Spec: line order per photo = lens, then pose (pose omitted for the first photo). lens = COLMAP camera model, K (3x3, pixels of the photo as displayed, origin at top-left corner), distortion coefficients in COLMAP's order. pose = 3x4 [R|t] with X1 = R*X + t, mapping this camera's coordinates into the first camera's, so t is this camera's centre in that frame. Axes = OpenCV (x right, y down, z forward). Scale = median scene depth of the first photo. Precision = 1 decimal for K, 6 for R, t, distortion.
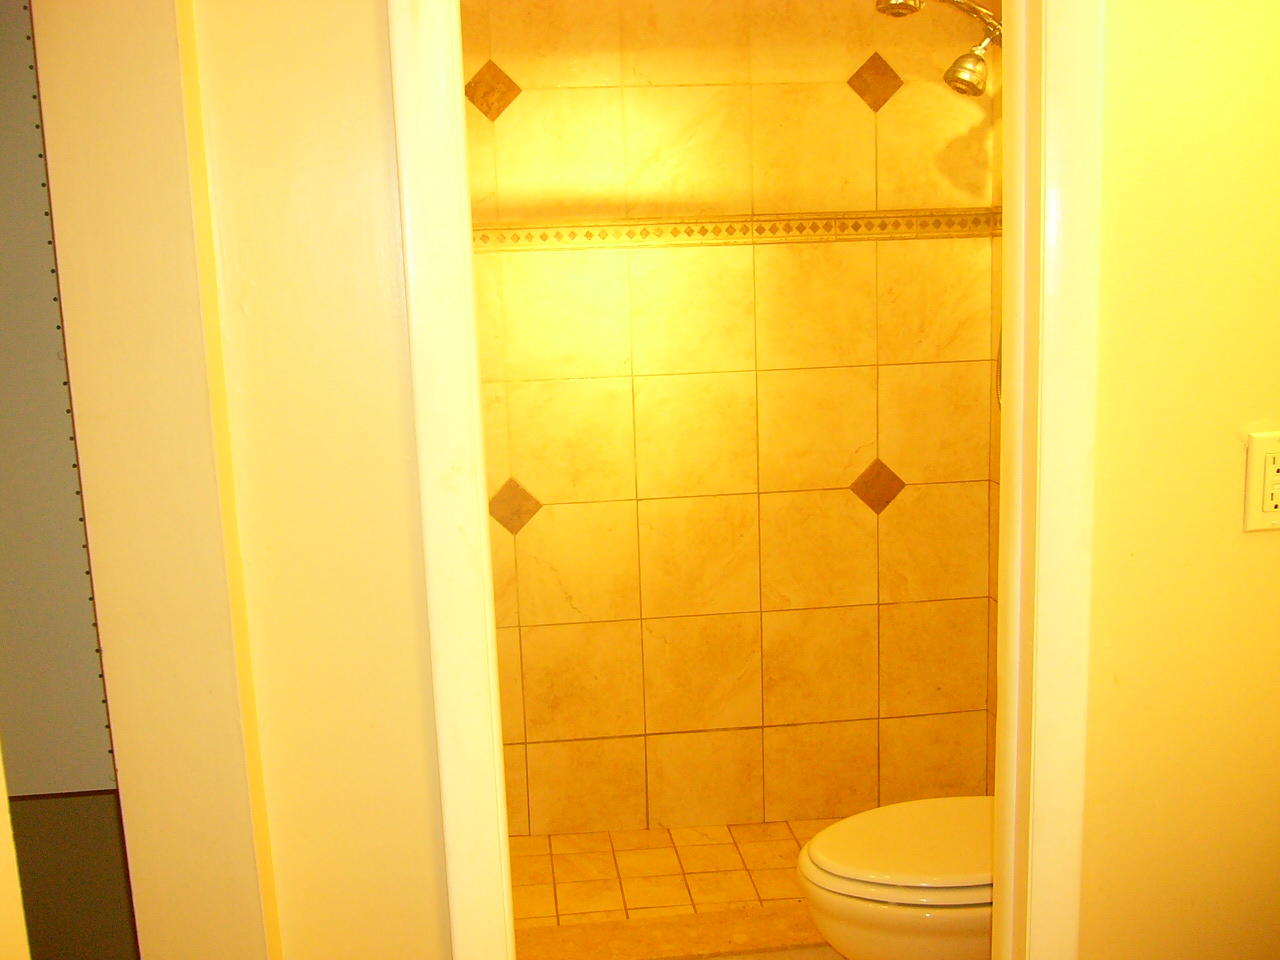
lens RADIAL K [[1325.0, 0, 635.3], [0, 1325.0, 468.6], [0, 0, 1]] dist [-0.065423, 0.000000]
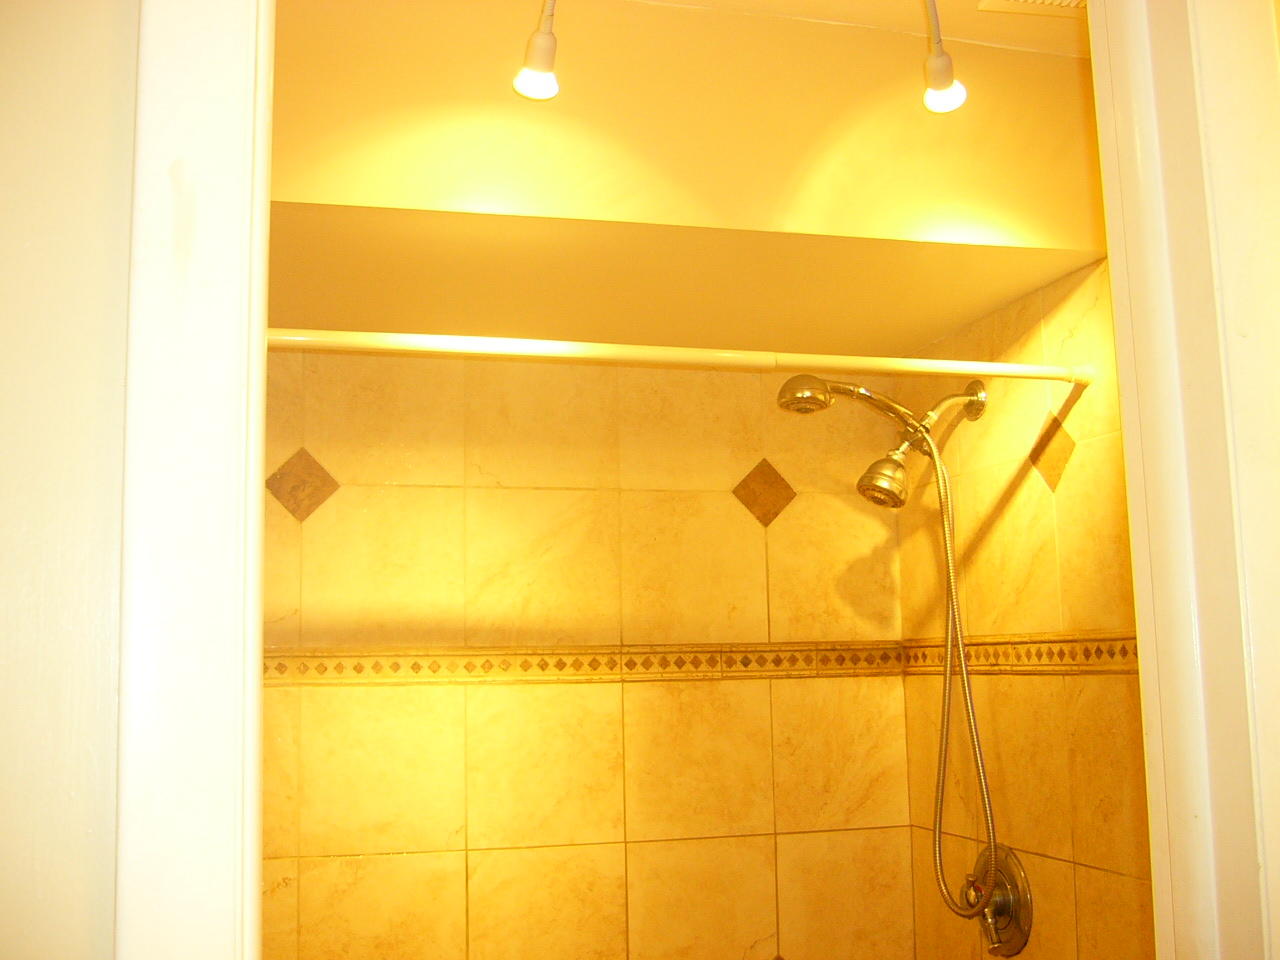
lens RADIAL K [[1325.0, 0, 636.6], [0, 1325.0, 492.5], [0, 0, 1]] dist [-0.065423, 0.000000]
pose [[0.986956, 0.037164, 0.156643, -0.032690], [0.012332, 0.952680, -0.303724, -0.034955], [-0.160519, 0.301694, 0.939795, 0.207505]]
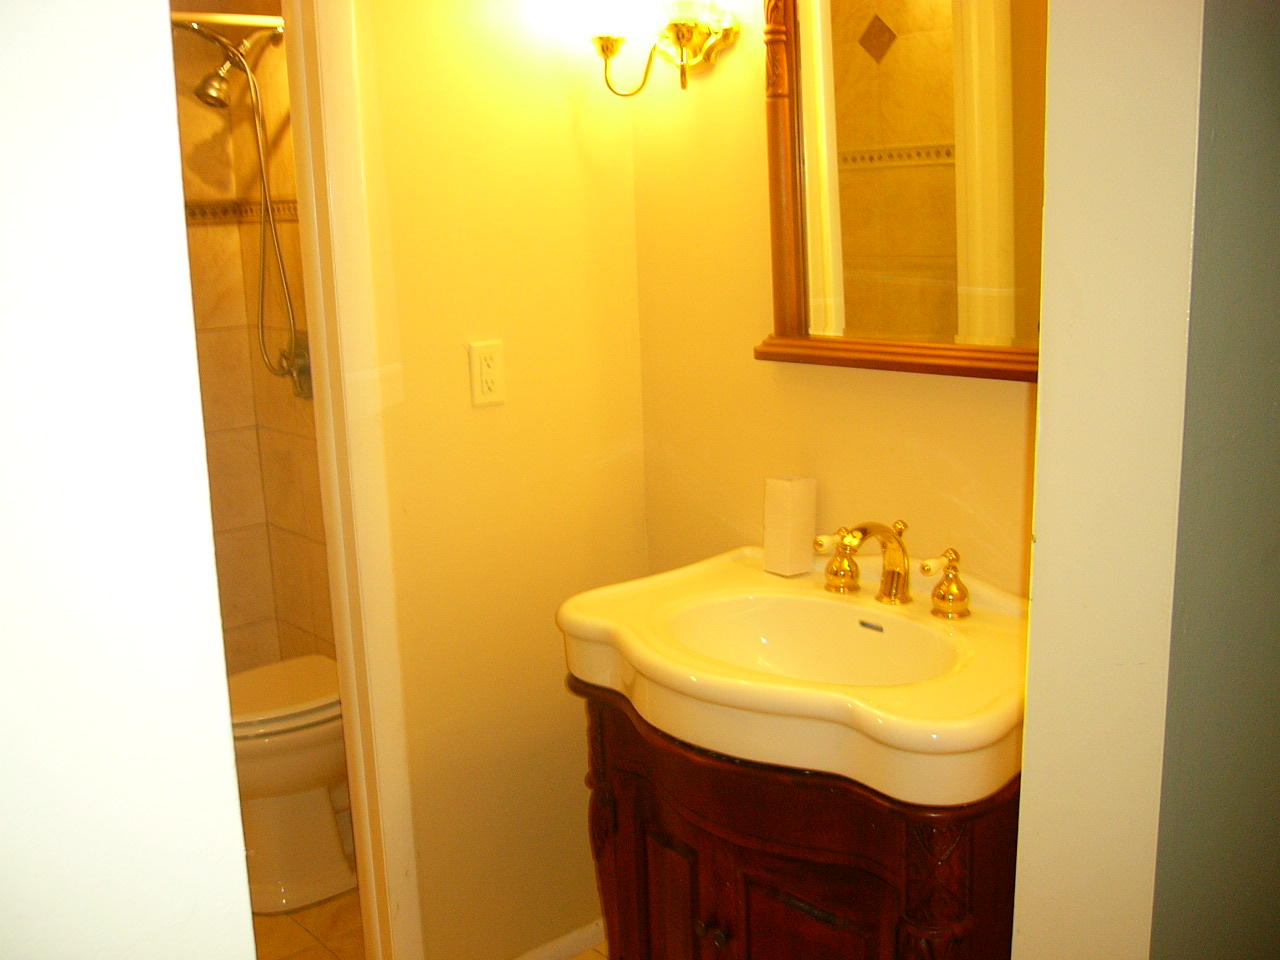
lens RADIAL K [[1325.0, 0, 634.9], [0, 1325.0, 487.2], [0, 0, 1]] dist [-0.065423, 0.000000]
pose [[0.823928, -0.113479, 0.555216, -0.129361], [0.102508, 0.993428, 0.050924, 0.040812], [-0.557346, 0.014957, 0.830146, -0.205823]]
